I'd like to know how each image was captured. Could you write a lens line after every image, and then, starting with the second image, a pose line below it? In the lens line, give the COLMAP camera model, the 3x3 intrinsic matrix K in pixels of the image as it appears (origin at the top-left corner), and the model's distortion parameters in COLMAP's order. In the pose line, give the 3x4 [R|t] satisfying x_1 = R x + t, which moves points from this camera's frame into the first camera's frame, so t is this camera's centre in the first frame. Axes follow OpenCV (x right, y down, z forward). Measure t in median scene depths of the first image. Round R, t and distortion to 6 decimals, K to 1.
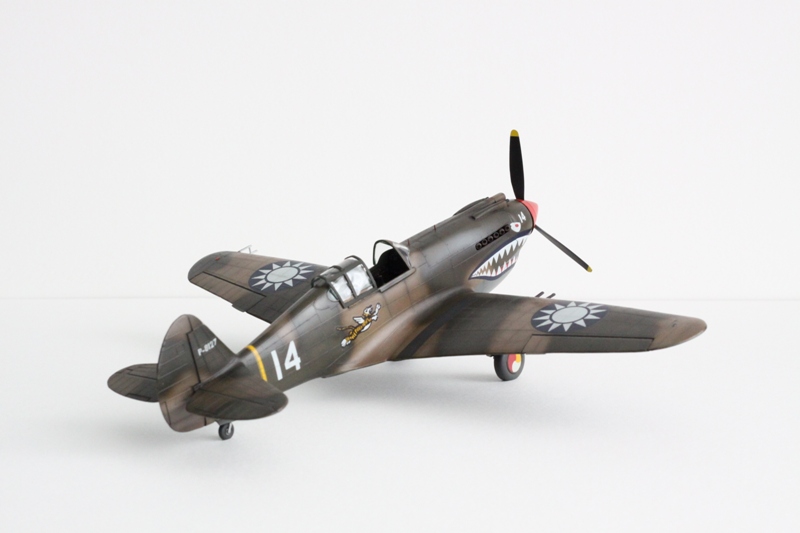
lens RADIAL K [[1972.4, 0, 400.0], [0, 1972.4, 266.5], [0, 0, 1]] dist [-0.057739, 0.105577]
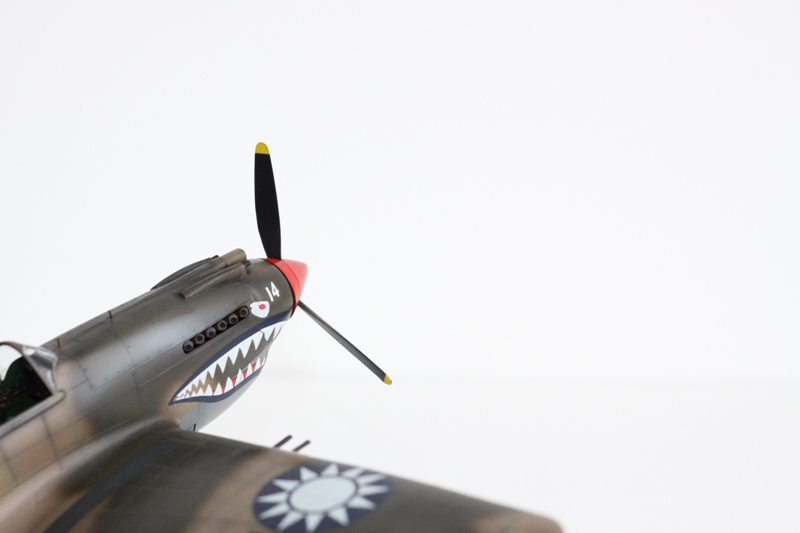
lens RADIAL K [[2054.7, 0, 400.0], [0, 2054.7, 266.5], [0, 0, 1]] dist [-0.126297, -0.597962]
pose [[0.999271, 0.014839, 0.035184, 0.082956], [-0.015776, 0.999524, 0.026496, -0.052309], [-0.034774, -0.027031, 0.999030, 0.411119]]
